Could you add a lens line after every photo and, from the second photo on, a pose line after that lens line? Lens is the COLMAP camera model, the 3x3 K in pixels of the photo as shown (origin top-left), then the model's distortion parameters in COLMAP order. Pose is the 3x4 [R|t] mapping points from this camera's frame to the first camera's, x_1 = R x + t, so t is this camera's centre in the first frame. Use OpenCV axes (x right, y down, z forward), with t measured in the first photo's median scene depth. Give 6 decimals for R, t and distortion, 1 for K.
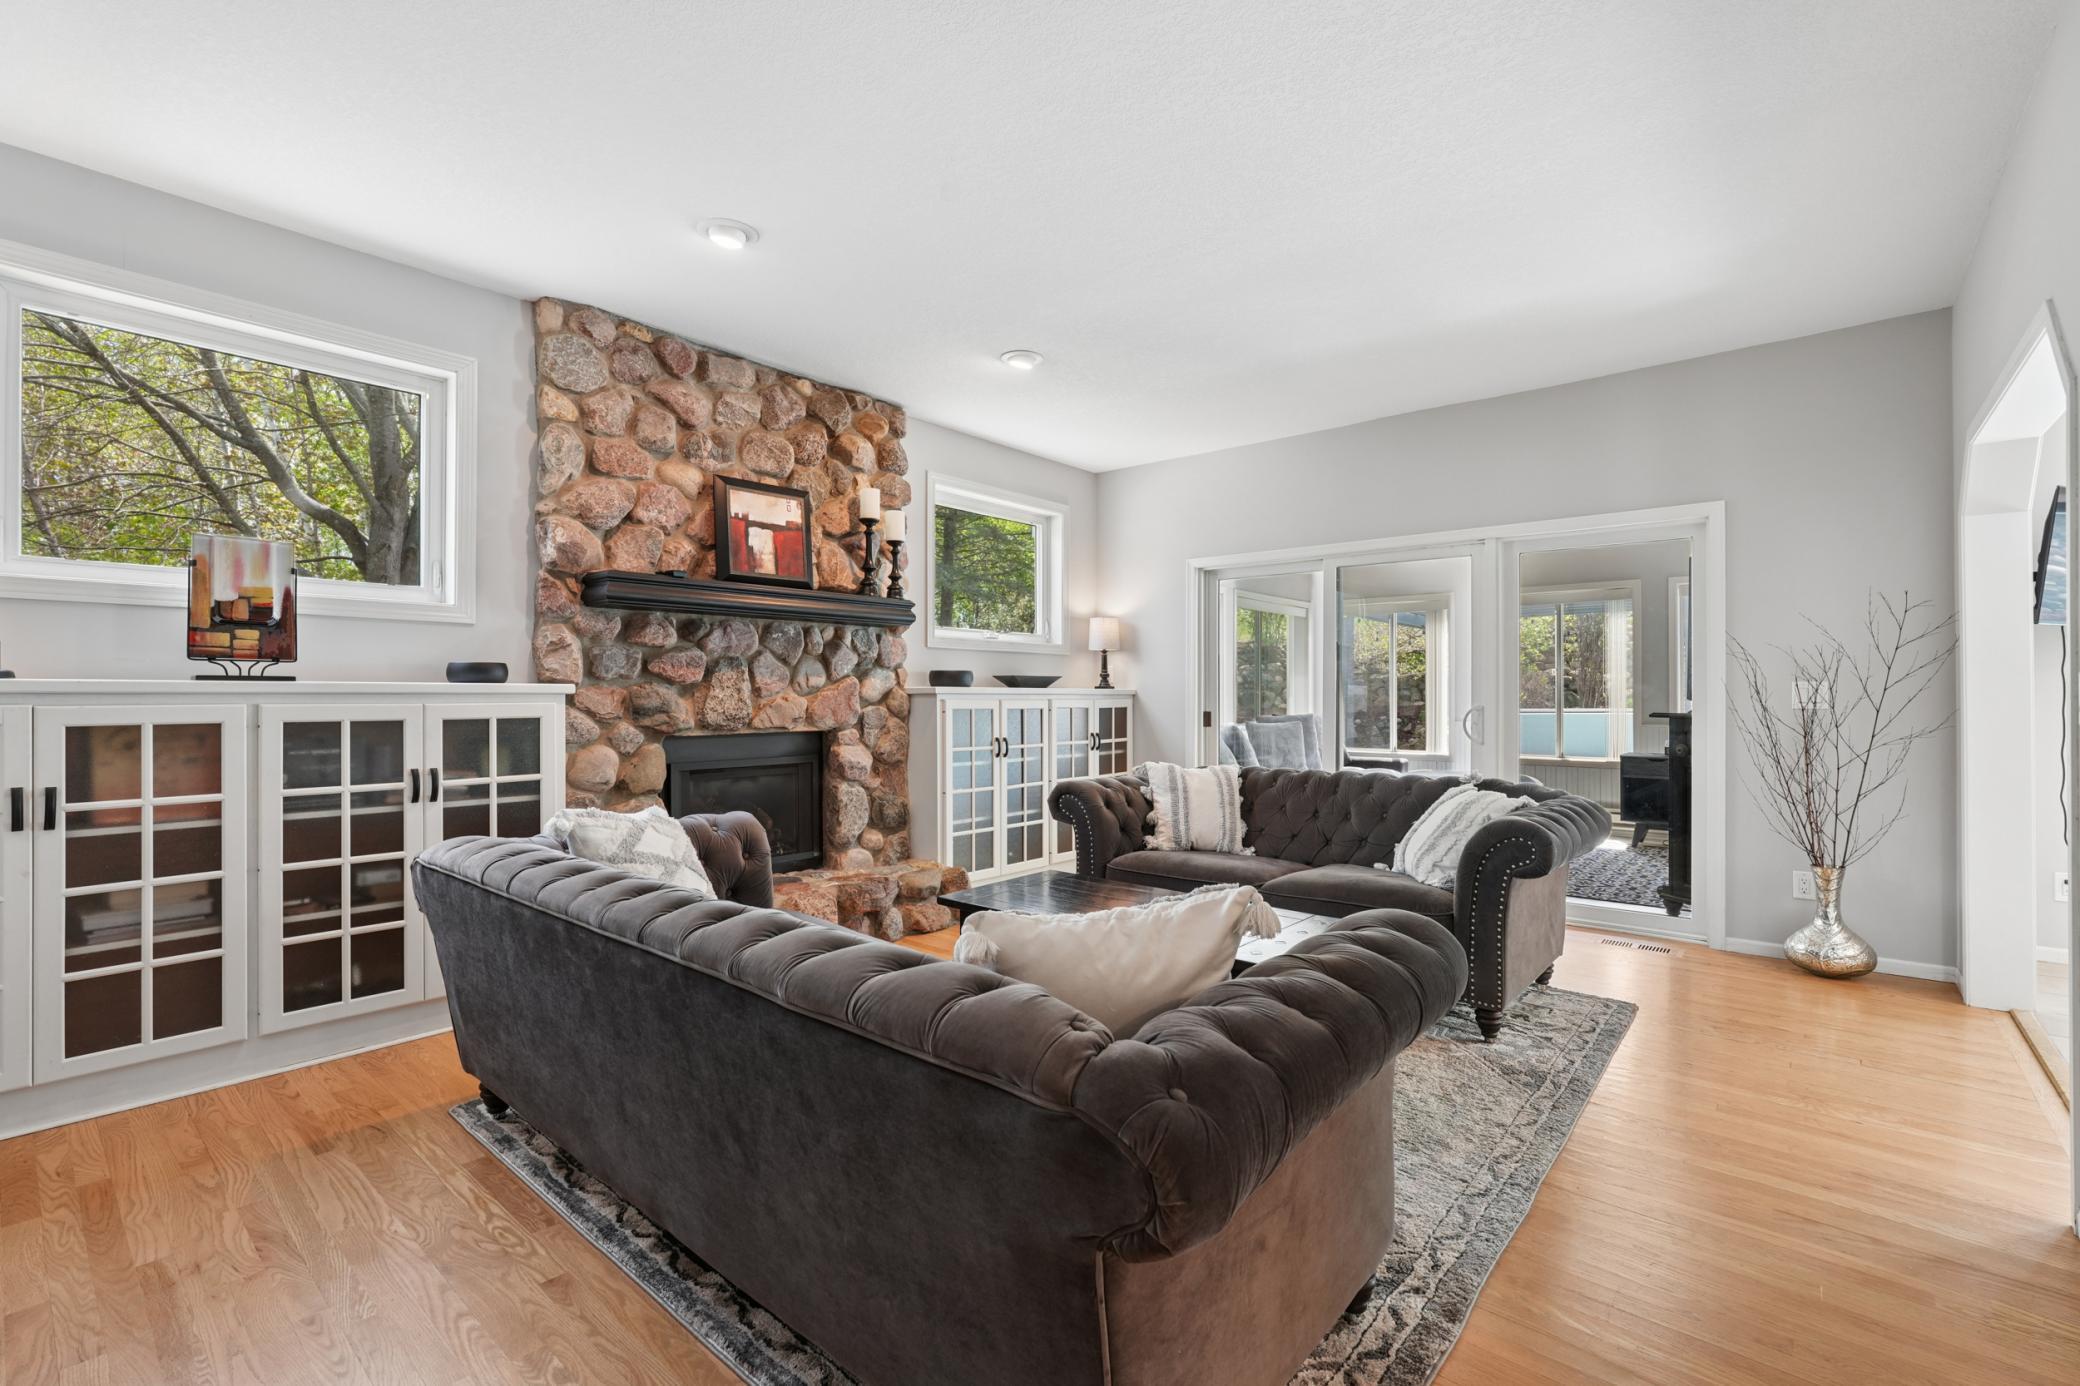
lens RADIAL K [[917.2, 0, 1040.9], [0, 917.2, 696.4], [0, 0, 1]] dist [-0.012371, 0.005669]
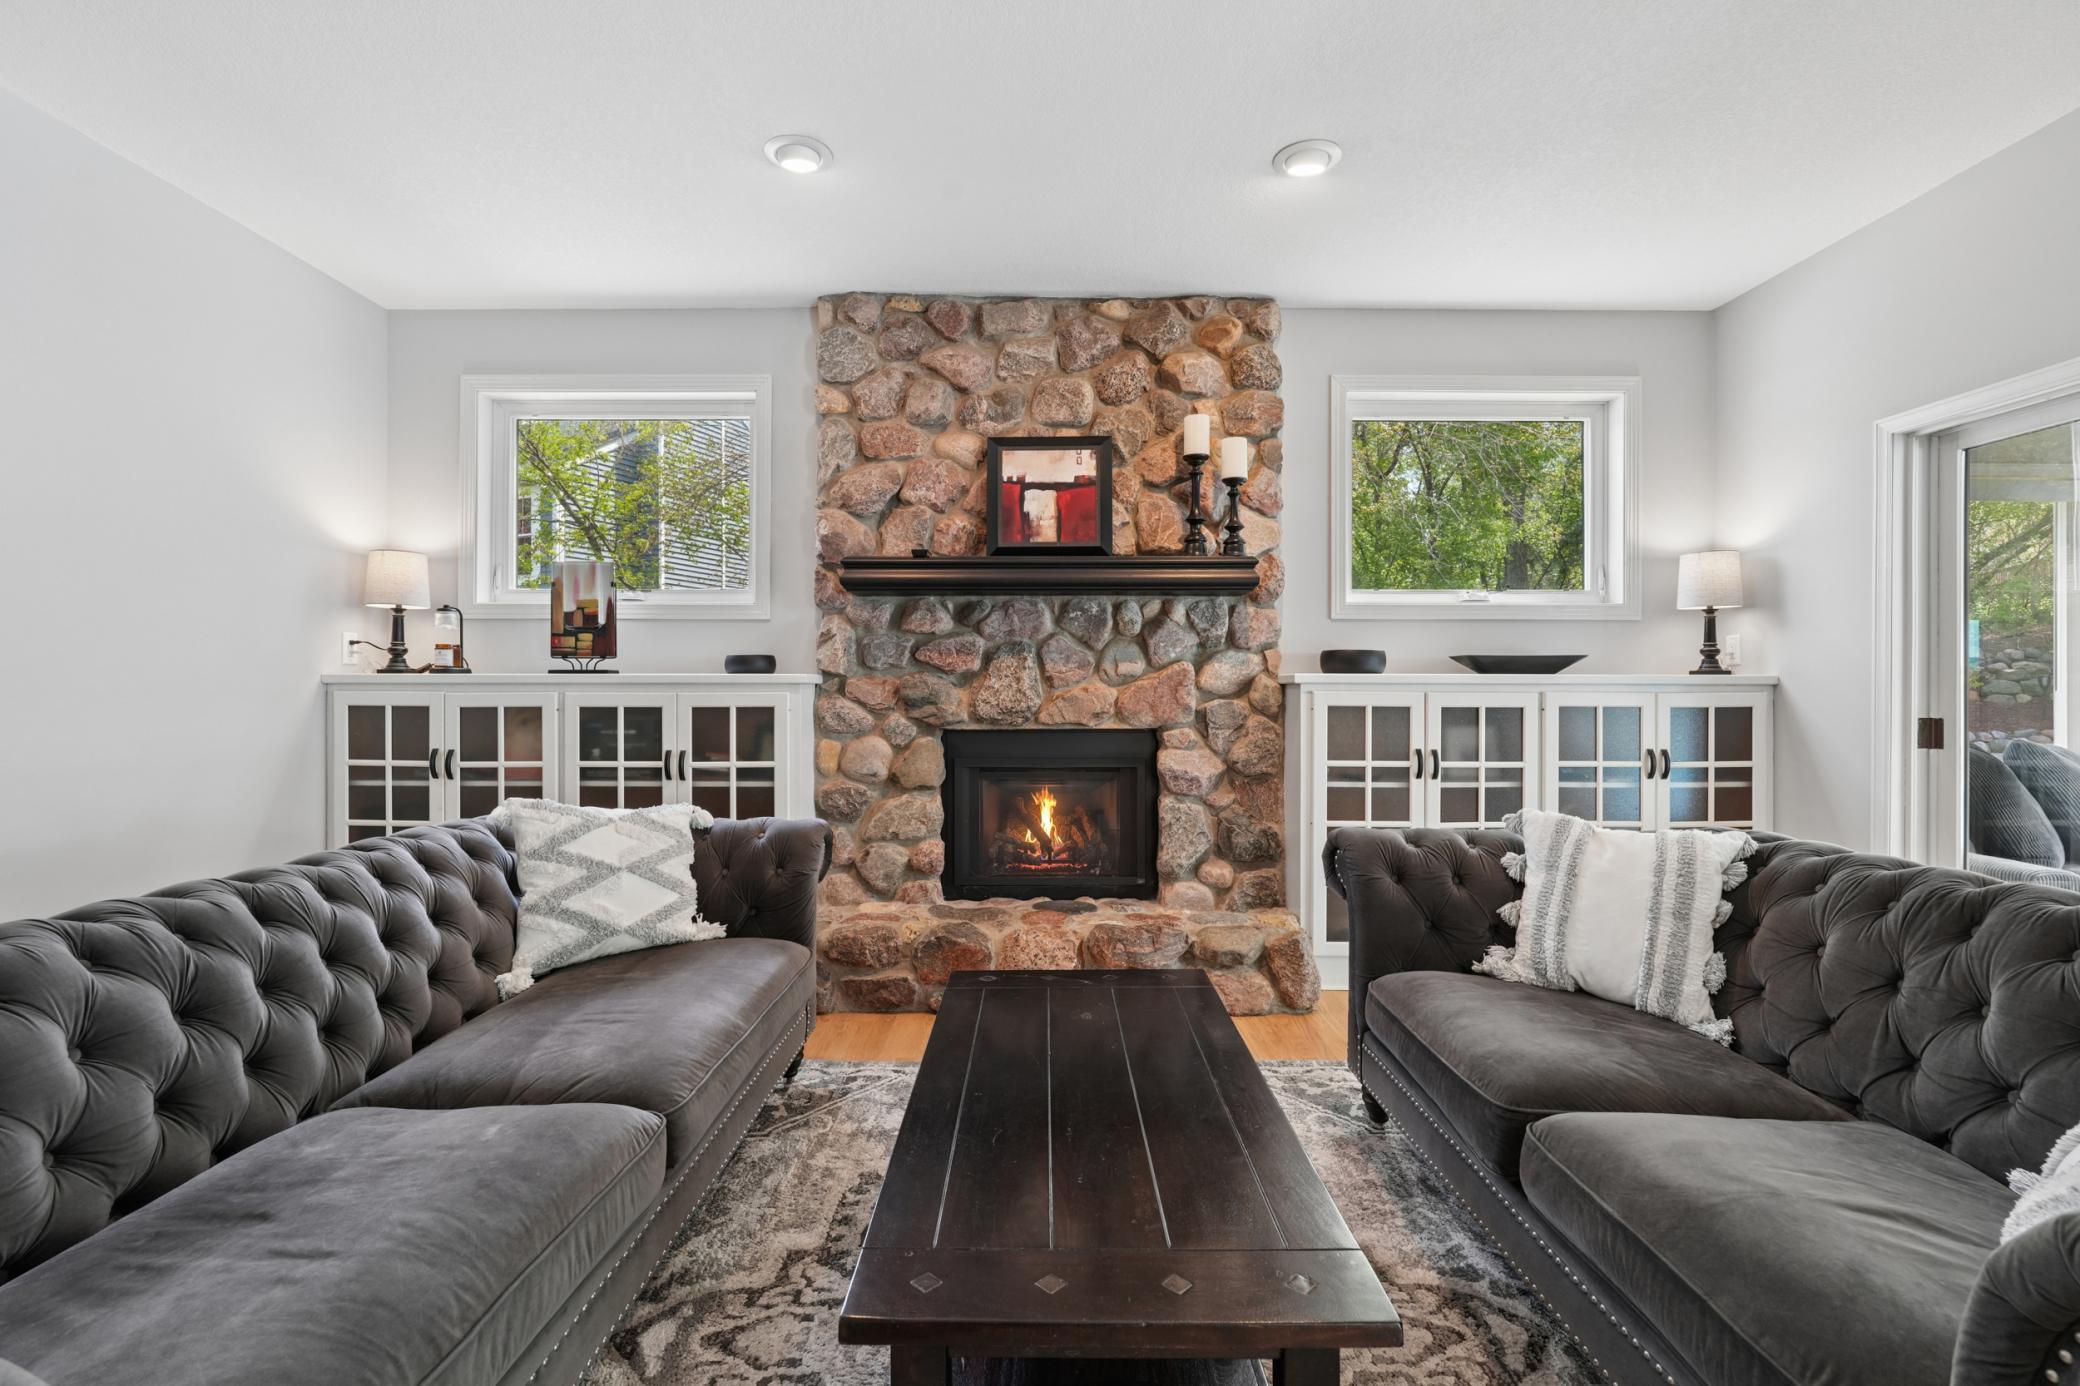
lens RADIAL K [[917.2, 0, 1039.3], [0, 917.2, 691.1], [0, 0, 1]] dist [-0.012371, 0.005669]
pose [[0.651517, 0.003079, -0.758628, 0.347343], [-0.001476, 0.999995, 0.002790, 0.001810], [0.758633, -0.000698, 0.651518, 0.448347]]
